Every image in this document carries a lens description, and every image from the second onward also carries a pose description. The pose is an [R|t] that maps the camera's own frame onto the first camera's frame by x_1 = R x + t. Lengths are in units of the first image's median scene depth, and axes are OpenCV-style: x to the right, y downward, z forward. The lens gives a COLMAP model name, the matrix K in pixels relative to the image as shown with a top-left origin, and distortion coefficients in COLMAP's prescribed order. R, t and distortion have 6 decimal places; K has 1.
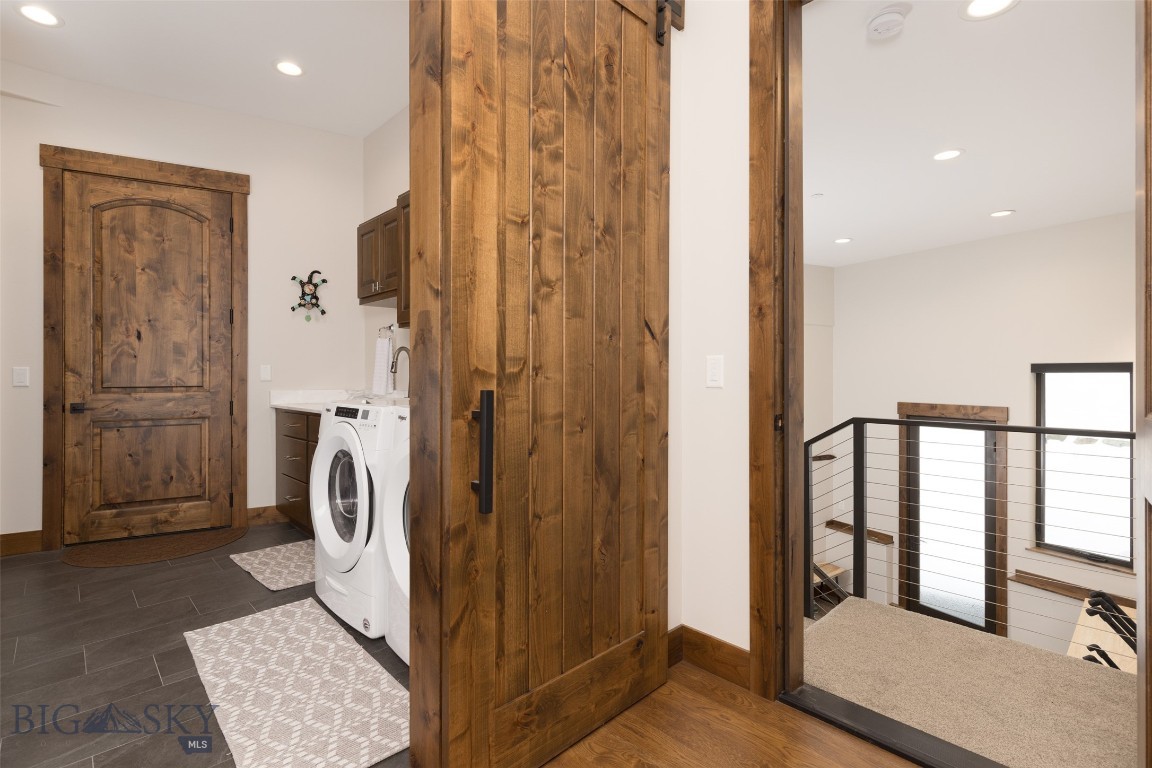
lens RADIAL K [[554.4, 0, 569.4], [0, 554.4, 372.9], [0, 0, 1]] dist [0.004939, 0.000238]
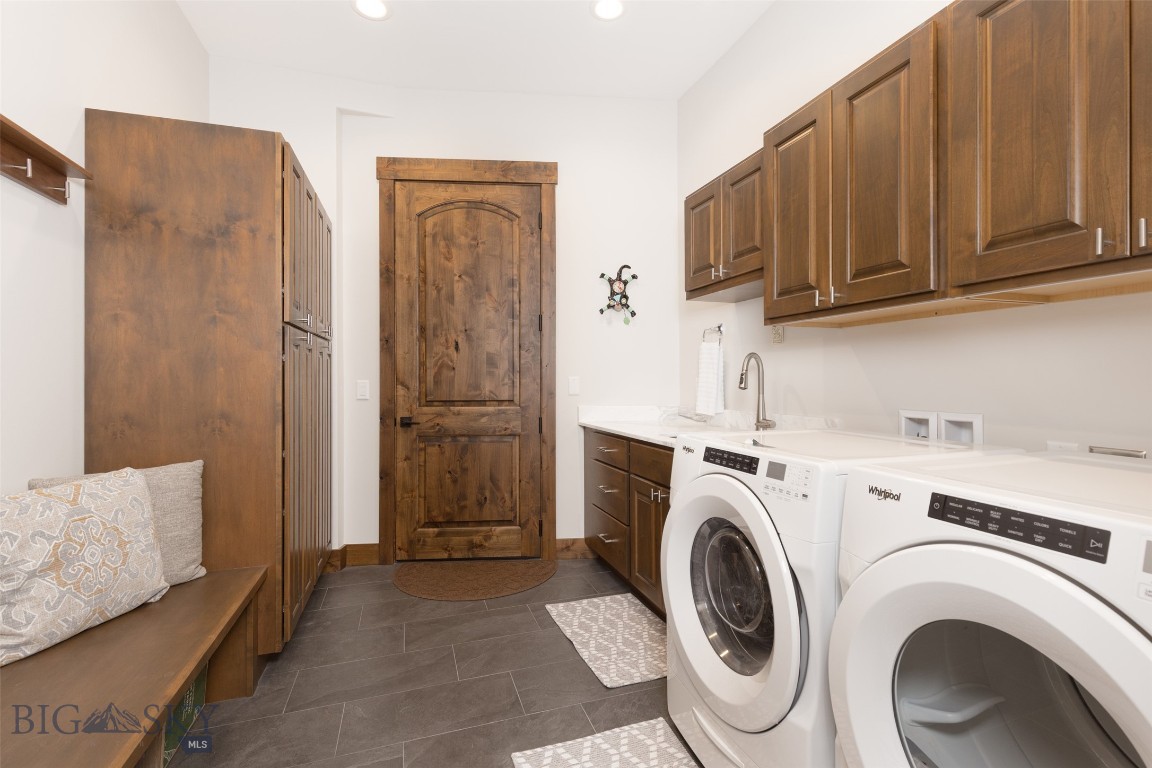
lens RADIAL K [[519.5, 0, 578.5], [0, 519.5, 377.5], [0, 0, 1]] dist [0.006014, -0.000210]
pose [[0.911993, -0.000257, -0.410205, -0.222939], [0.001289, 0.999997, 0.002240, -0.016177], [0.410203, -0.002572, 0.911991, 0.279007]]
